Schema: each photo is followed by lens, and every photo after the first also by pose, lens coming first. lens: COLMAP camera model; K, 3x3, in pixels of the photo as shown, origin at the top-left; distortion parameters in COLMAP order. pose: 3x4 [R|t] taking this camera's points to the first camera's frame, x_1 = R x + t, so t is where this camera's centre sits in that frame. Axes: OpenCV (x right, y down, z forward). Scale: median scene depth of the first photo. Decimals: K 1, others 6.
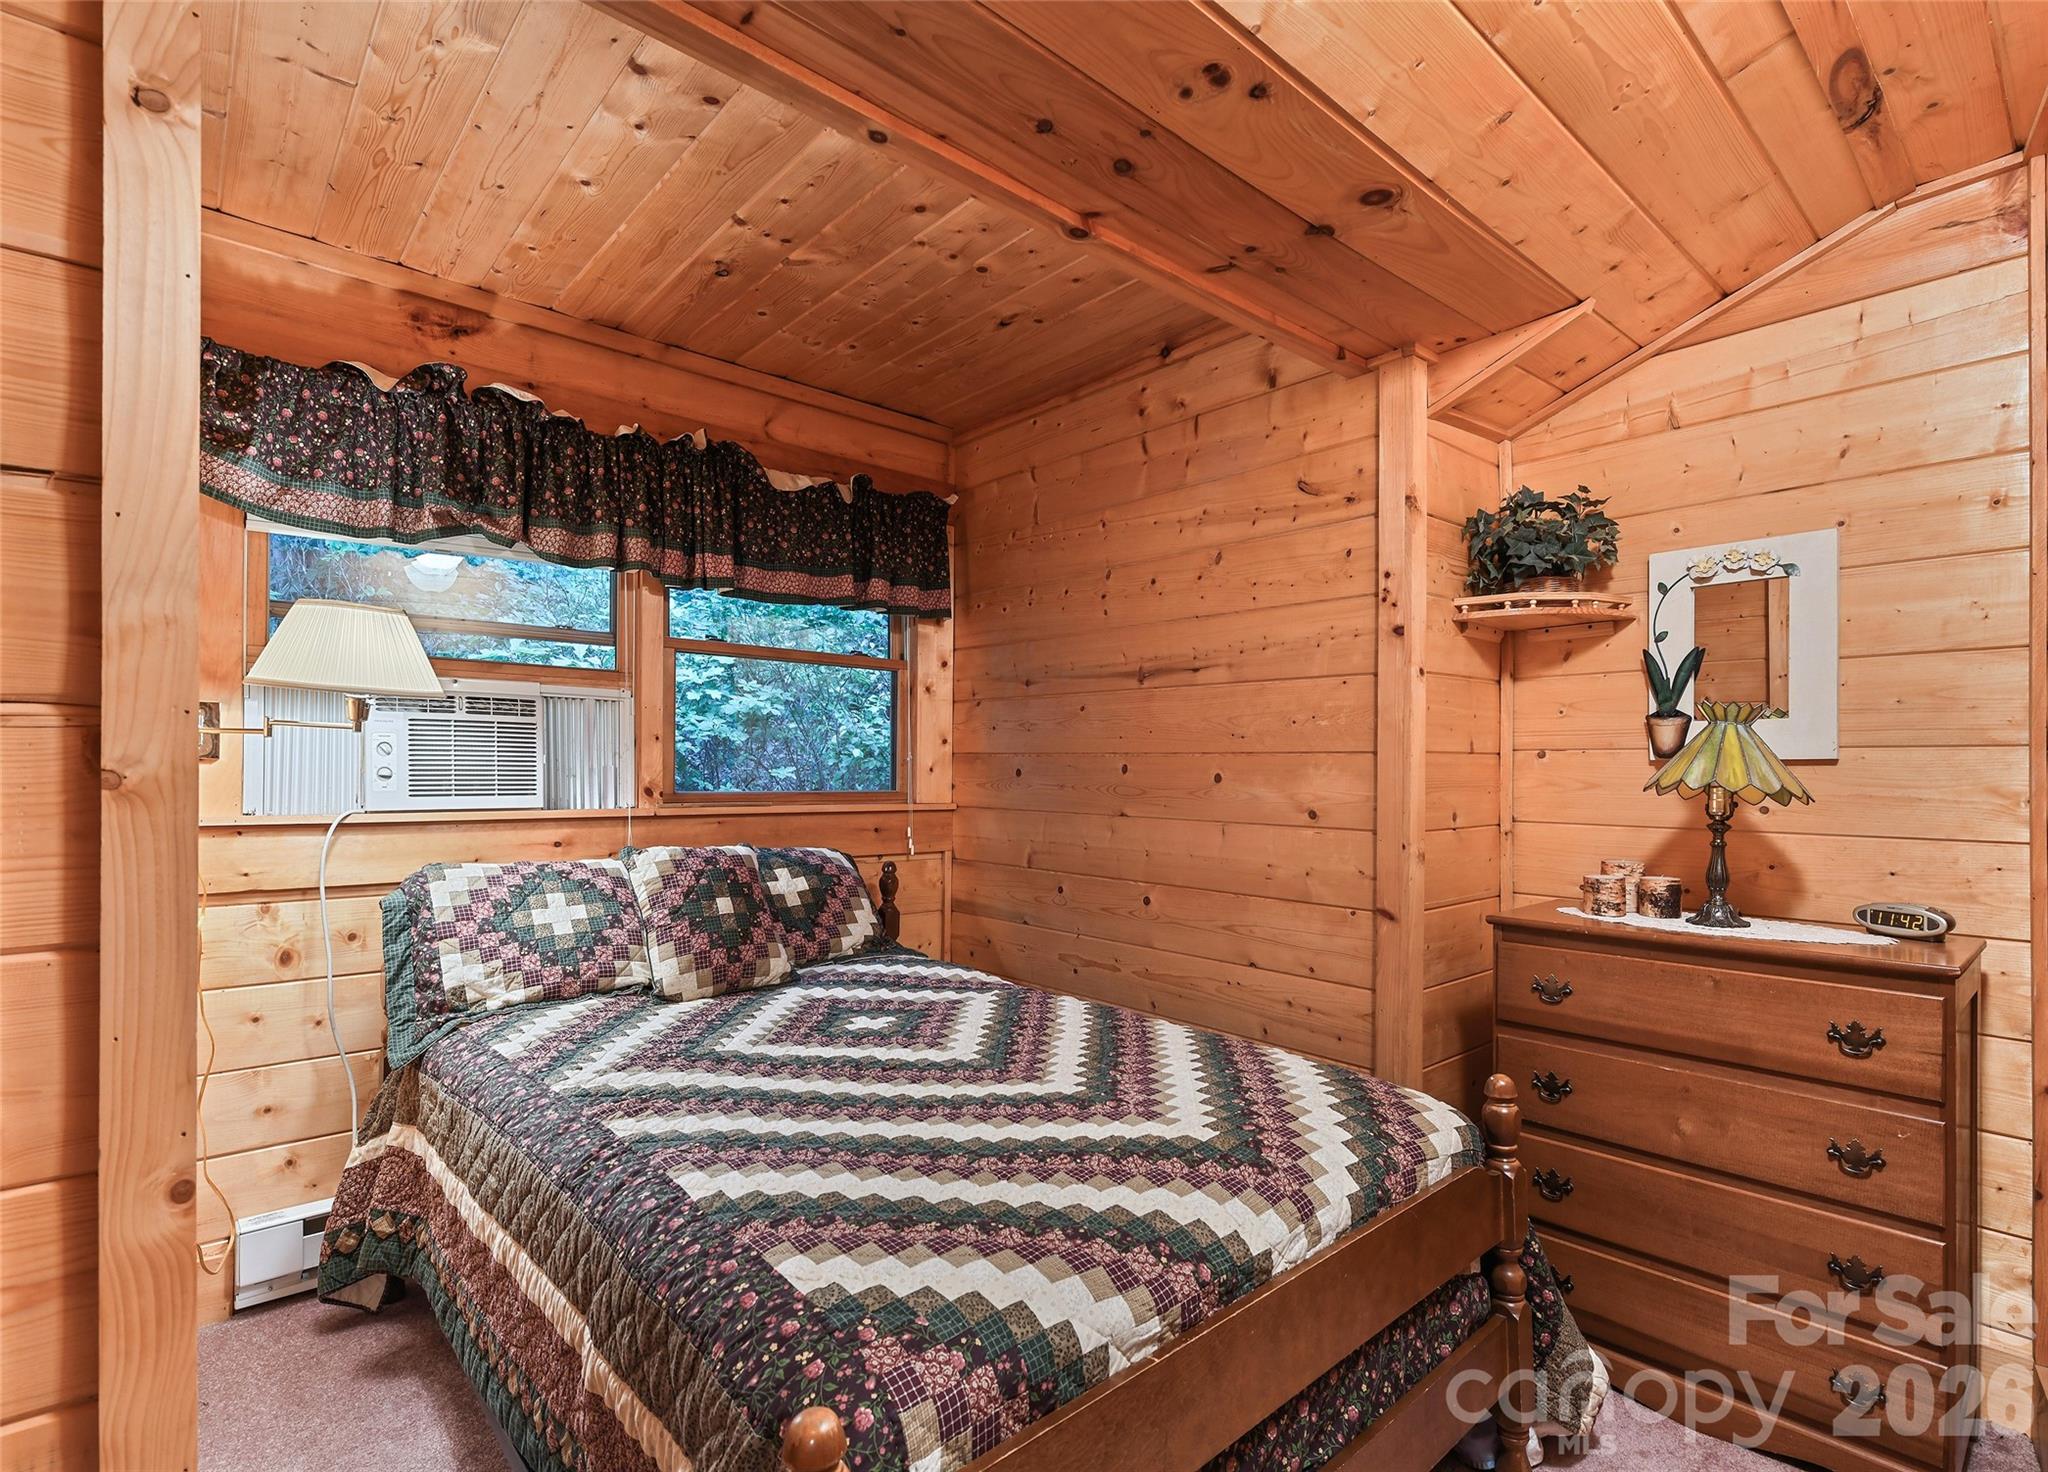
lens RADIAL K [[994.4, 0, 1025.6], [0, 994.4, 778.1], [0, 0, 1]] dist [0.004009, 0.000204]
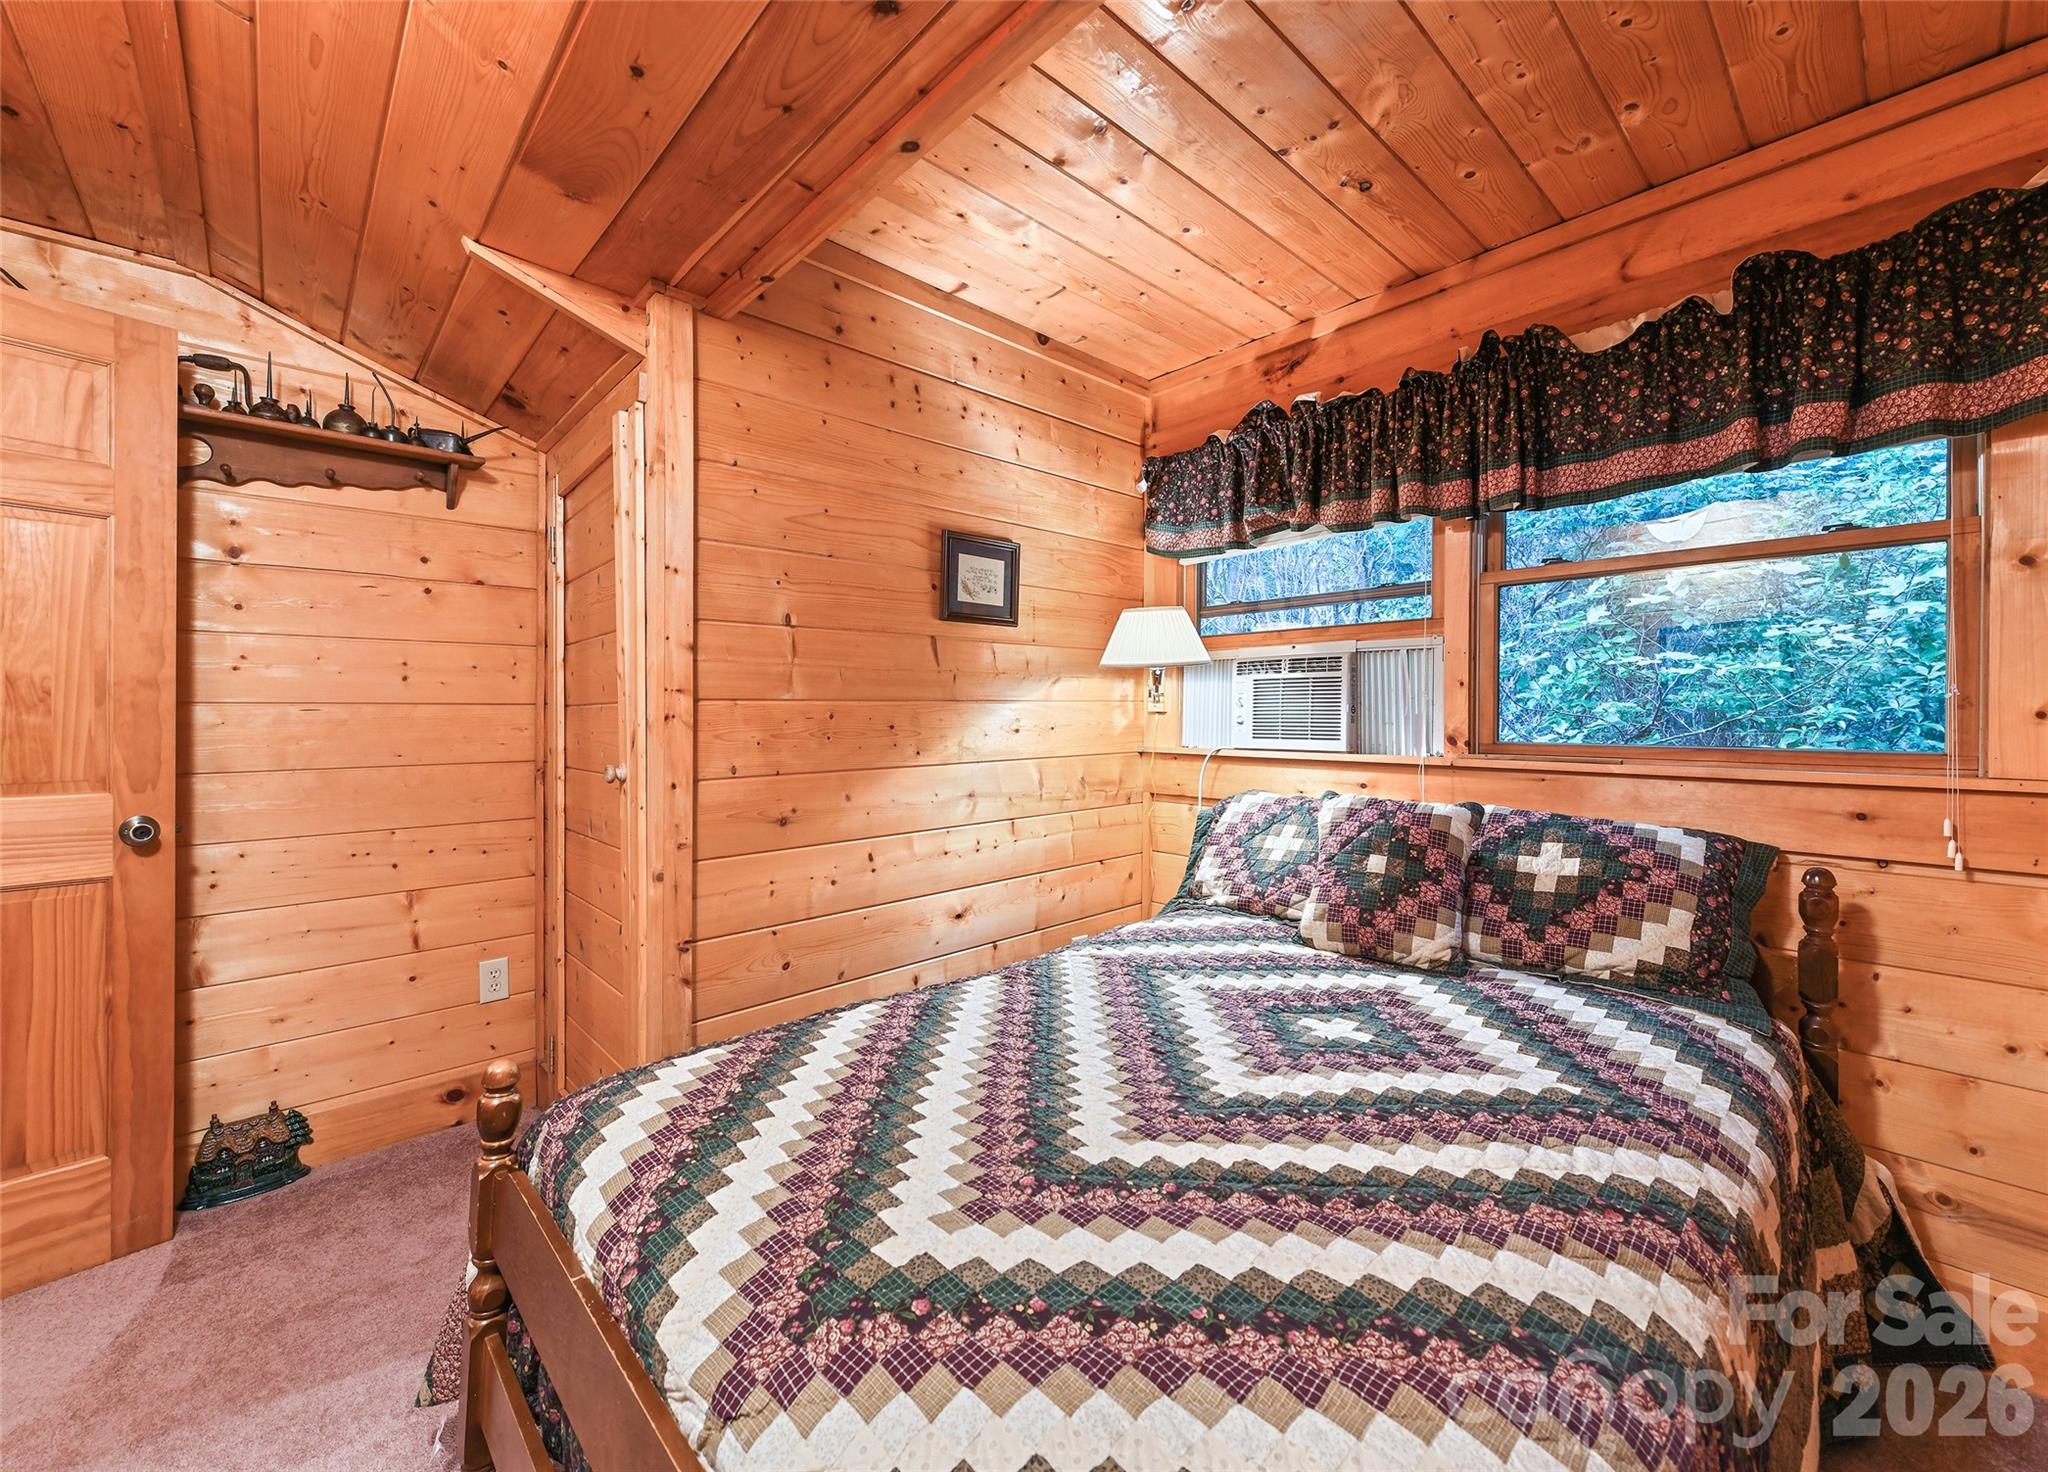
lens RADIAL K [[812.4, 0, 1023.7], [0, 812.4, 726.2], [0, 0, 1]] dist [0.003916, 0.000071]
pose [[0.015305, 0.008128, -0.999850, 0.474387], [-0.005405, 0.999953, 0.008046, -0.004942], [0.999868, 0.005281, 0.015348, 0.694877]]
